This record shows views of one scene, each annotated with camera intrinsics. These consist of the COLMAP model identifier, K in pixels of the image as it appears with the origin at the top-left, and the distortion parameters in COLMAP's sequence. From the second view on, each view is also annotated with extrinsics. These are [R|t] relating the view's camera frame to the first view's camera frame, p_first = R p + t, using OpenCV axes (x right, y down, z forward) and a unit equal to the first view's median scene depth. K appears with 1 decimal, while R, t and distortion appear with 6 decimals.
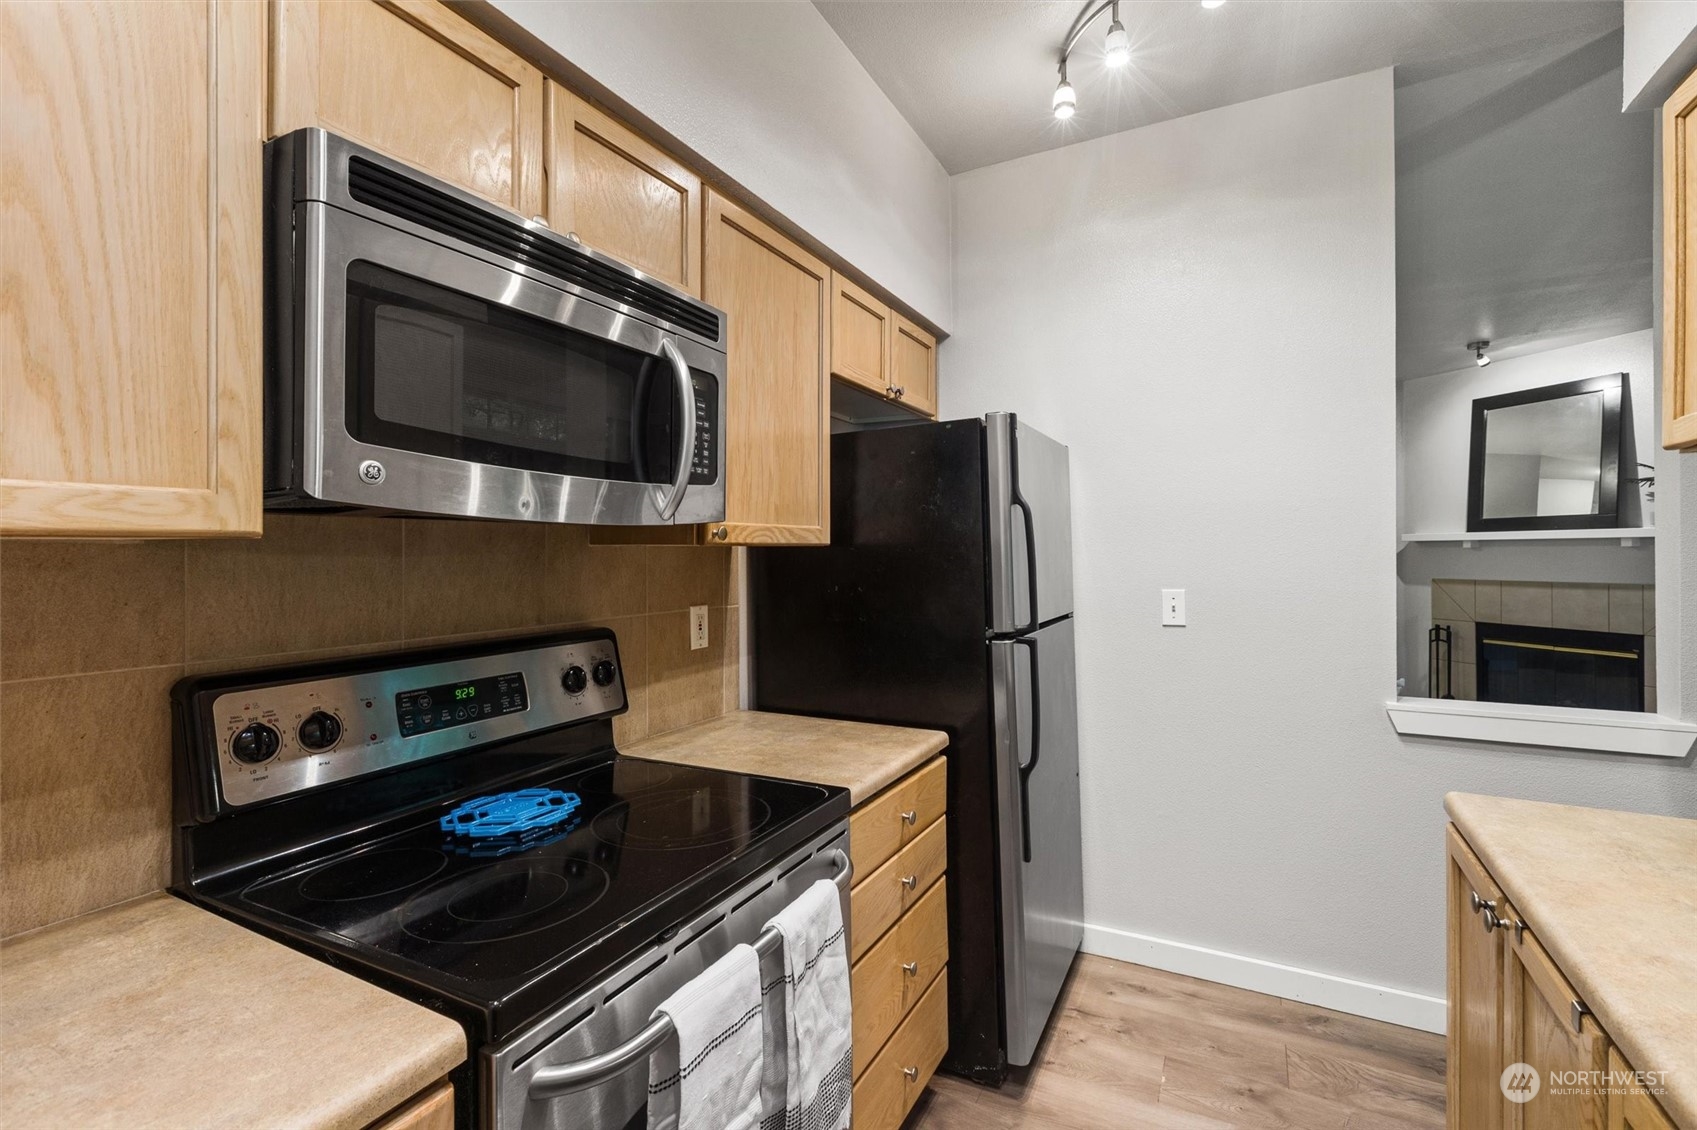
lens RADIAL K [[762.4, 0, 842.7], [0, 762.4, 549.6], [0, 0, 1]] dist [-0.003262, -0.000448]
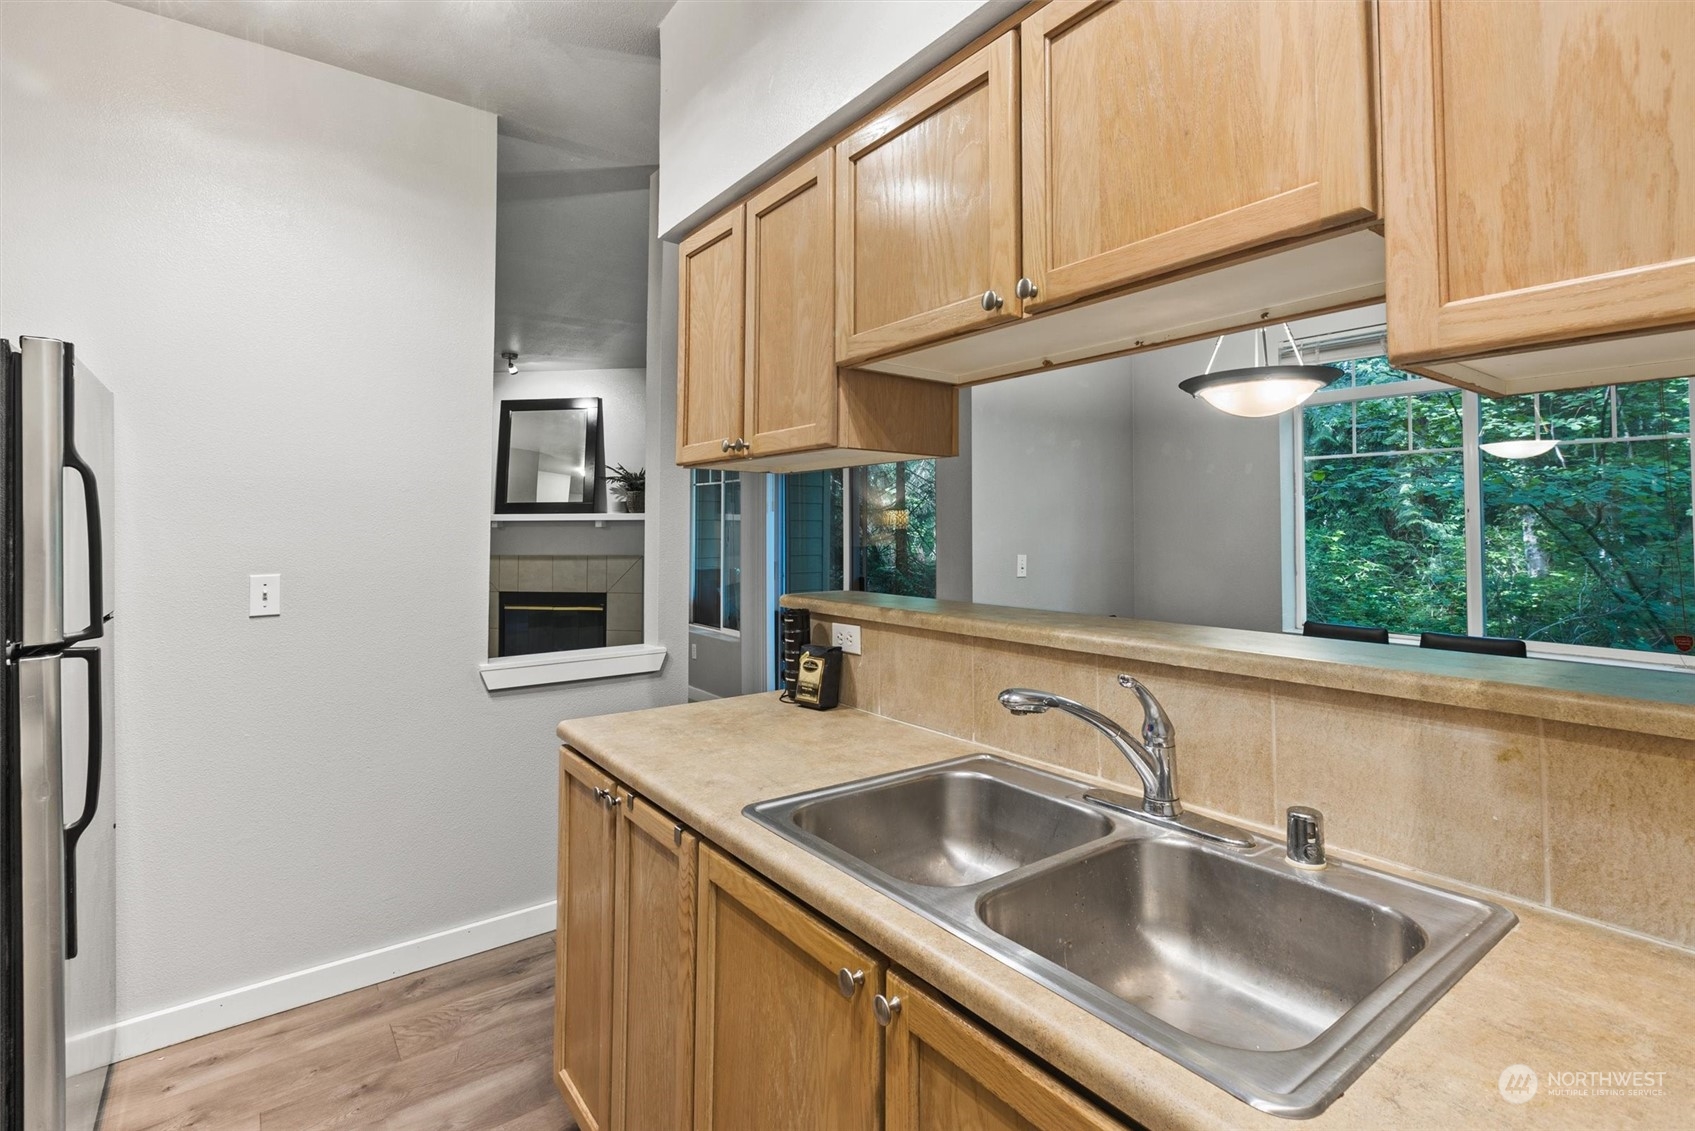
lens RADIAL K [[811.1, 0, 849.8], [0, 811.1, 505.2], [0, 0, 1]] dist [-0.000363, 0.000301]
pose [[0.419399, 0.028982, 0.907339, -0.153989], [-0.003047, 0.999530, -0.030519, -0.001230], [-0.907797, 0.010035, 0.419290, -0.004722]]
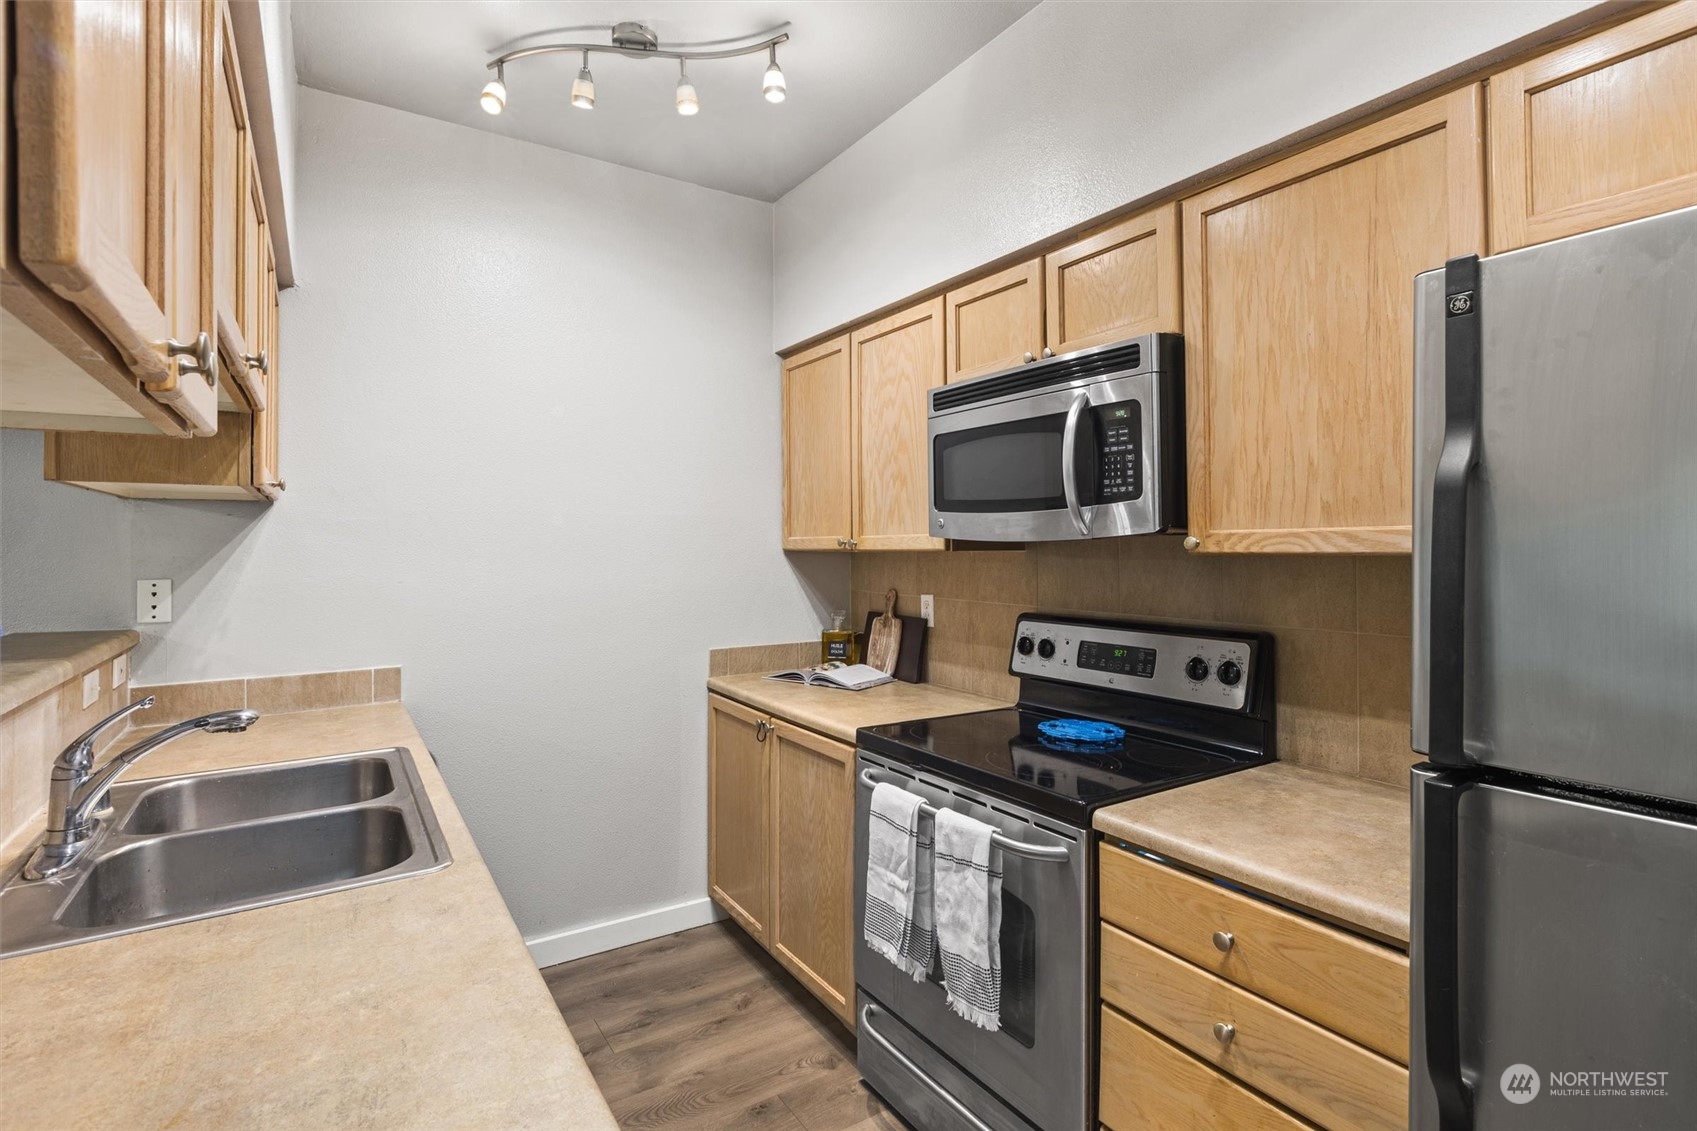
lens RADIAL K [[812.1, 0, 870.9], [0, 812.1, 538.6], [0, 0, 1]] dist [-0.000363, 0.000301]
pose [[-0.465348, -0.003714, -0.885120, 0.784383], [0.006933, 0.999945, -0.007841, -0.017396], [0.885101, -0.009785, -0.465297, 0.911436]]
